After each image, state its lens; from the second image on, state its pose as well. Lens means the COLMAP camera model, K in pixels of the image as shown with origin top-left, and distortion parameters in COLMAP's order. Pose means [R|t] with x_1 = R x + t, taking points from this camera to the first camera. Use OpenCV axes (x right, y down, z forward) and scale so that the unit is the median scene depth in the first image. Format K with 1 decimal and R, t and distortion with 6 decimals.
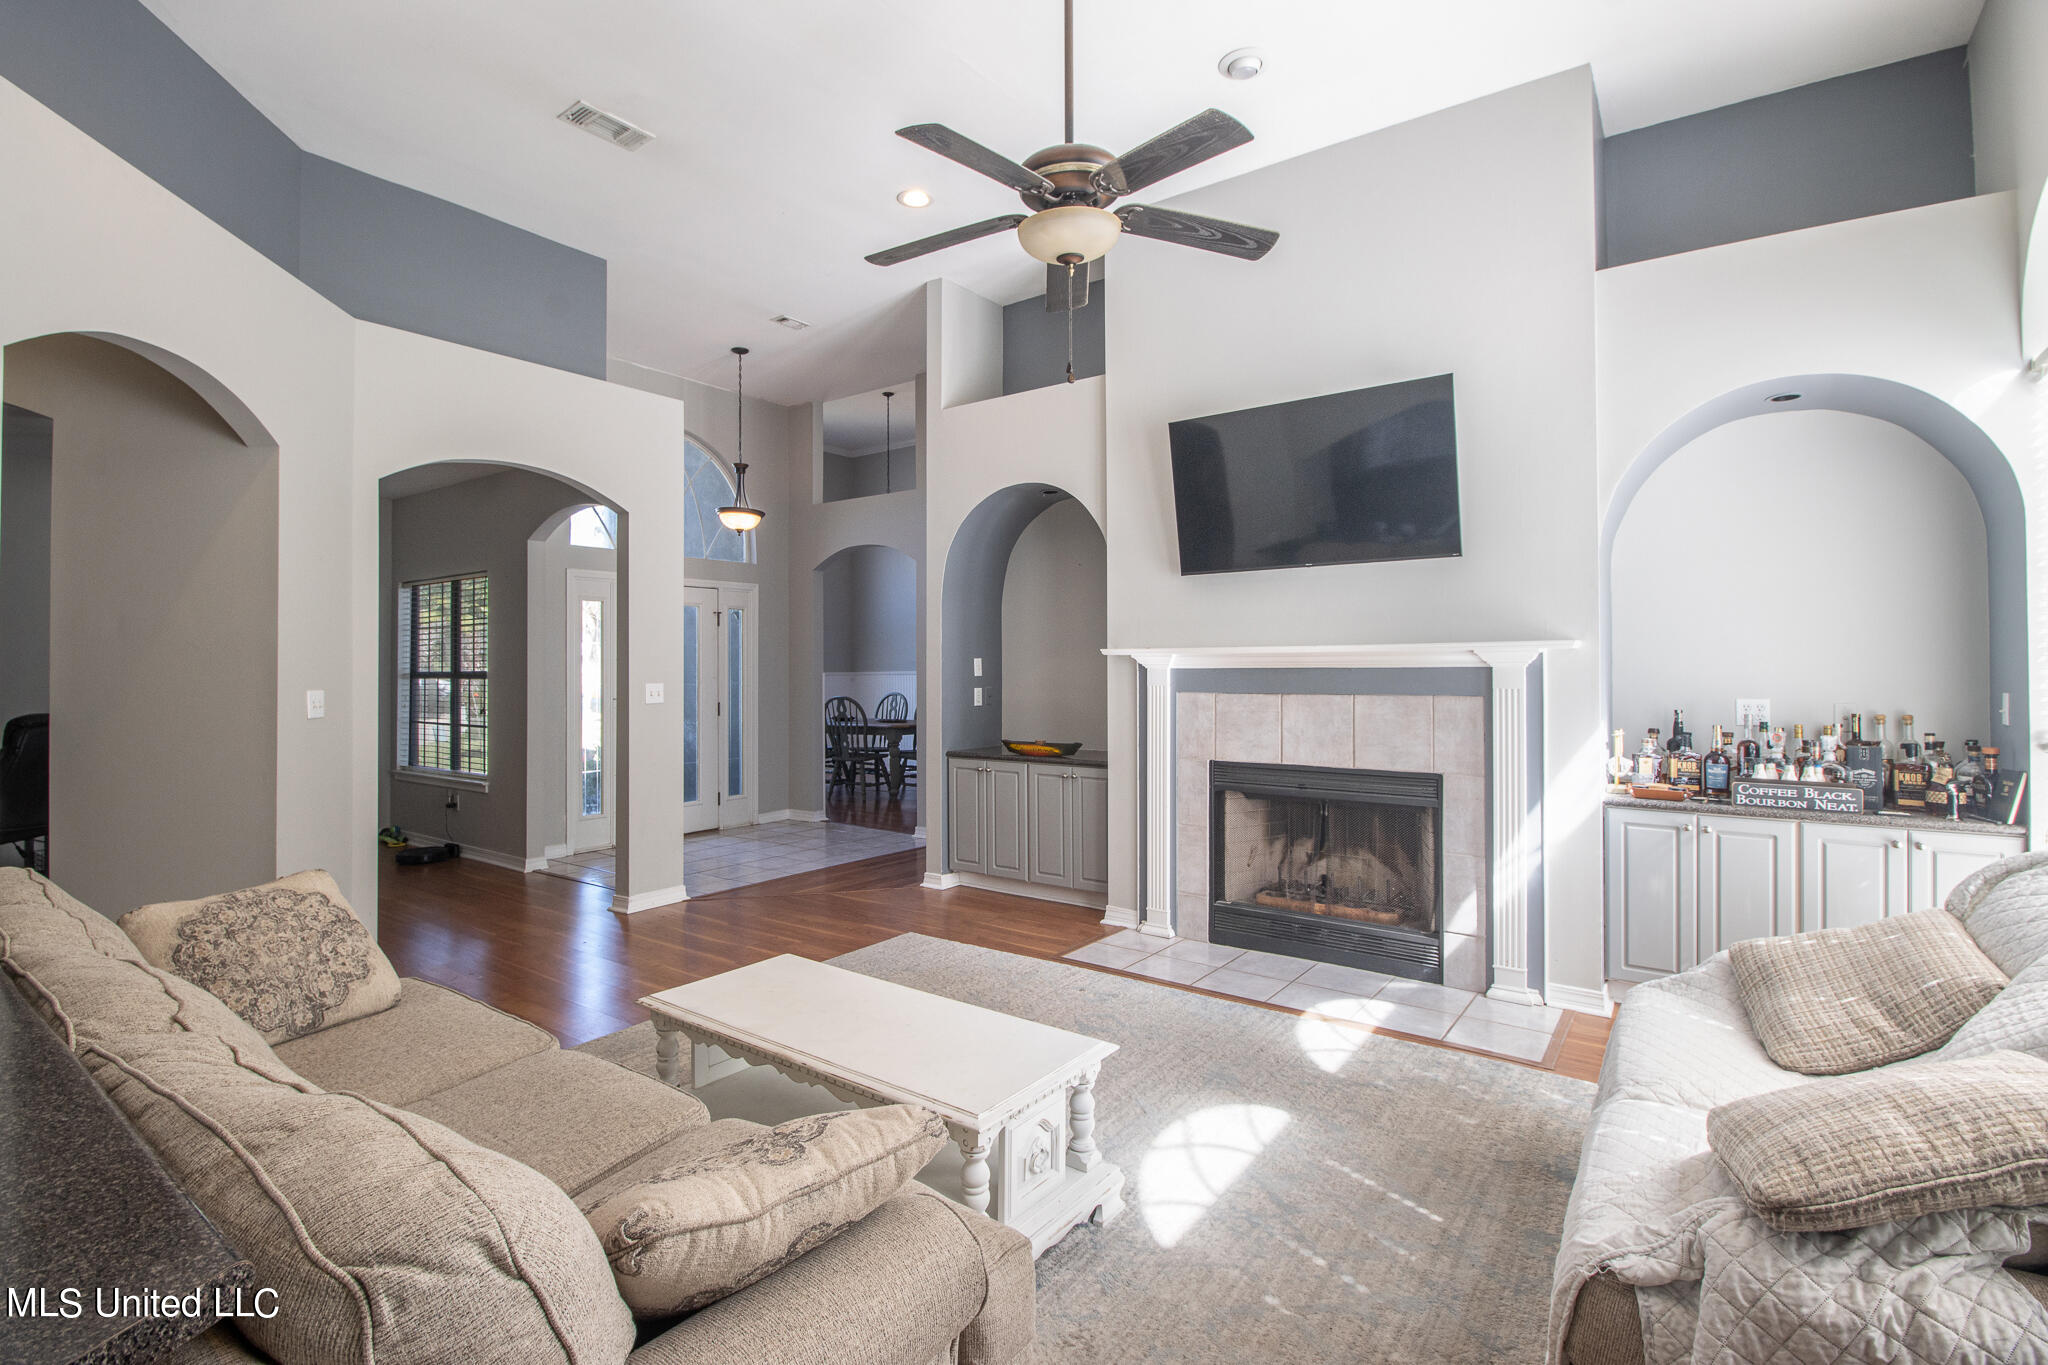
lens RADIAL K [[969.7, 0, 1002.8], [0, 969.7, 657.2], [0, 0, 1]] dist [-0.018661, -0.001409]
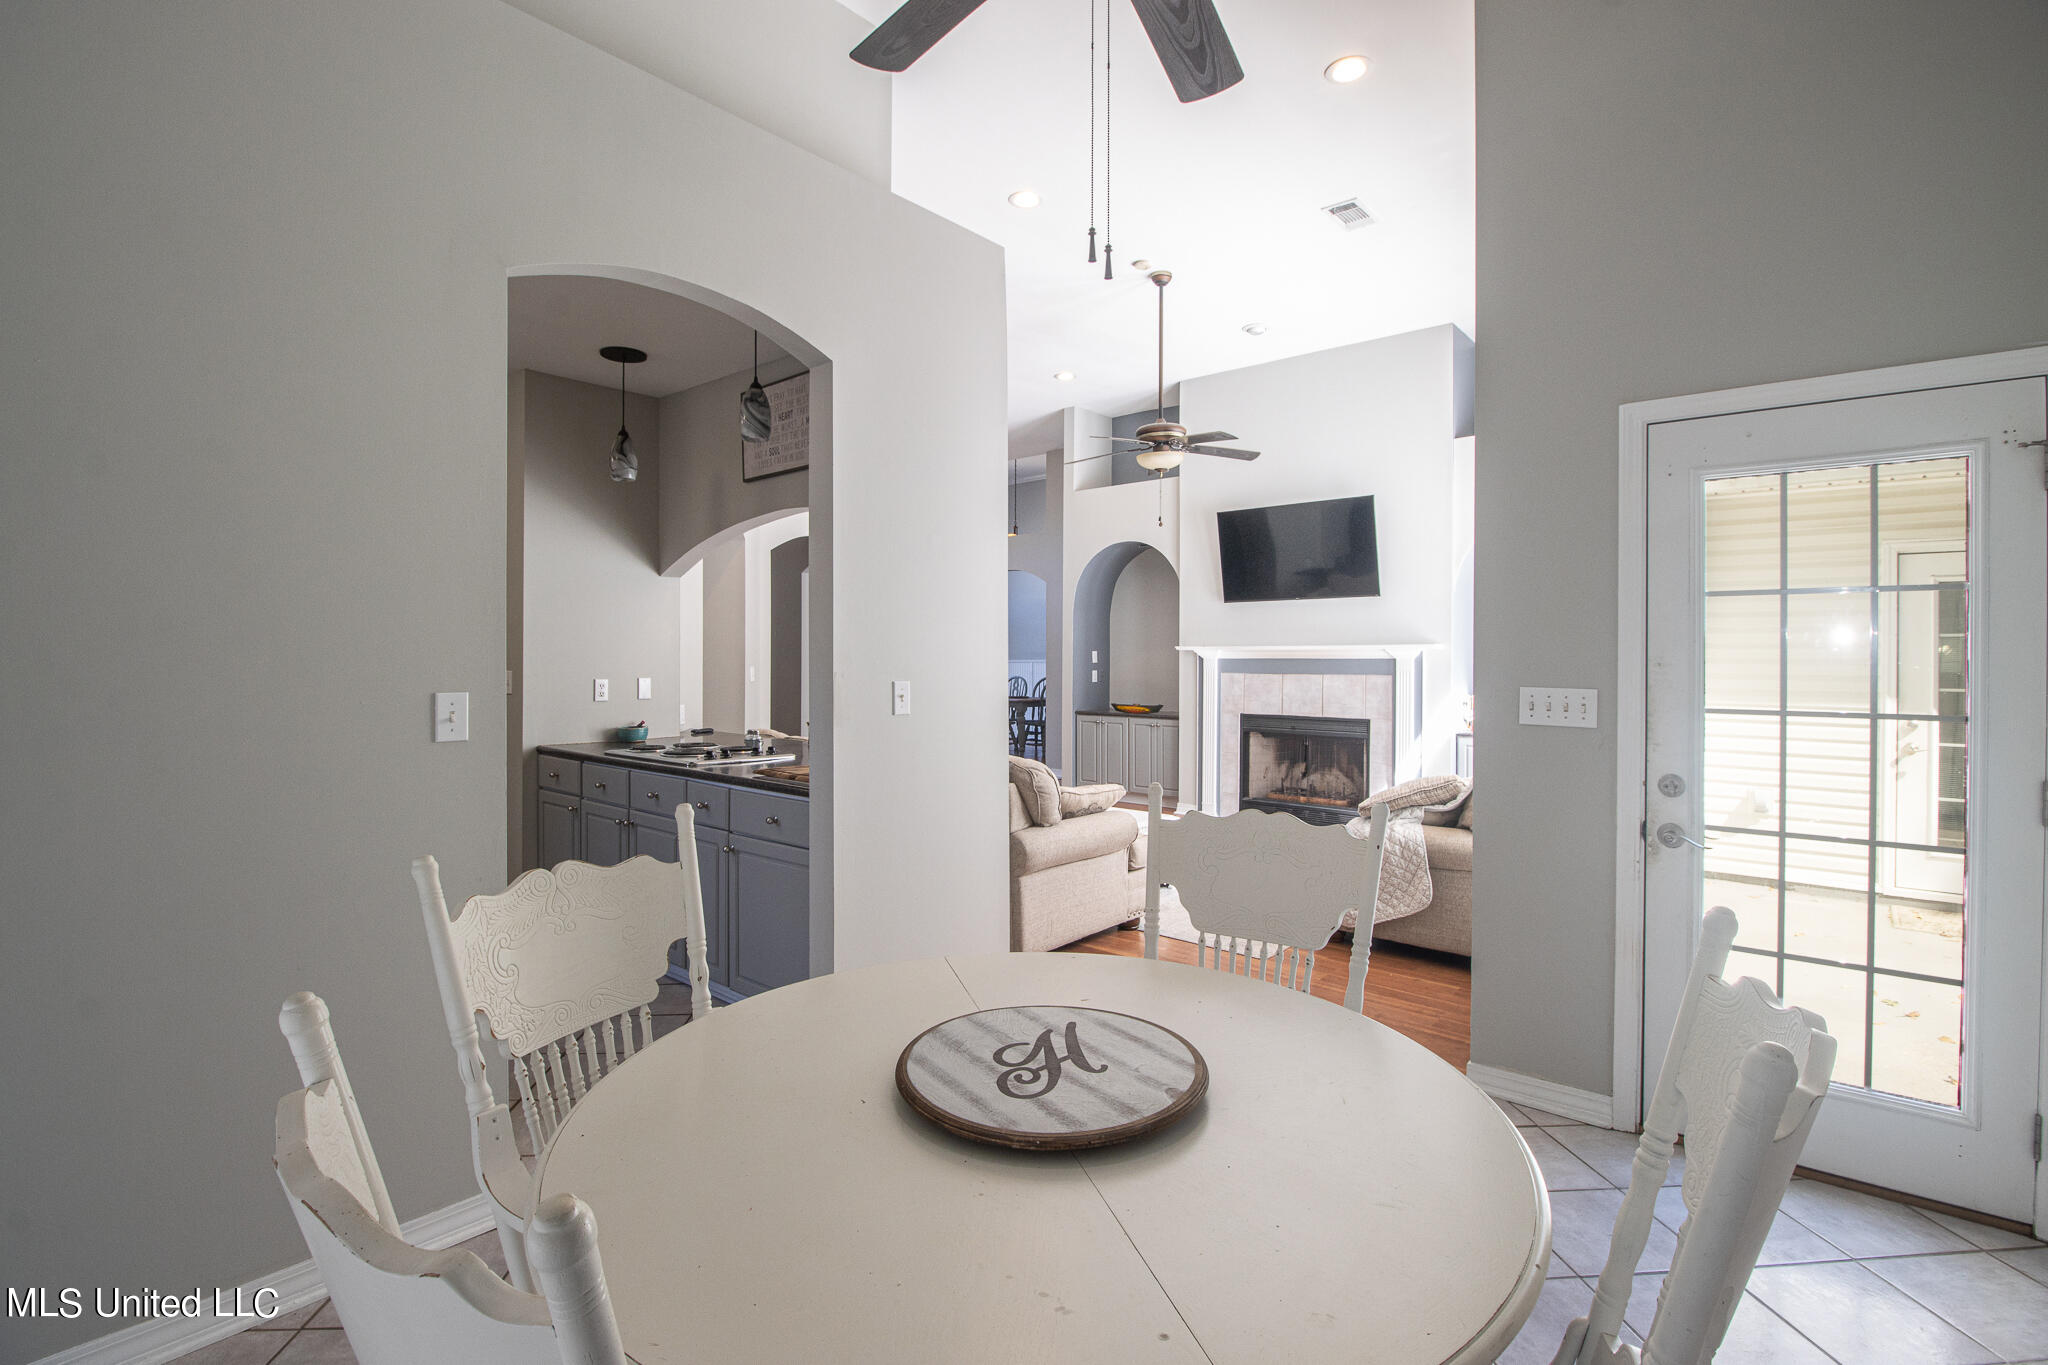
lens RADIAL K [[969.7, 0, 1002.8], [0, 969.7, 657.2], [0, 0, 1]] dist [-0.018661, -0.001409]
pose [[0.996861, 0.006999, -0.078862, -0.063044], [-0.006217, 0.999929, 0.010156, -0.004844], [0.078928, -0.009634, 0.996834, -0.684679]]
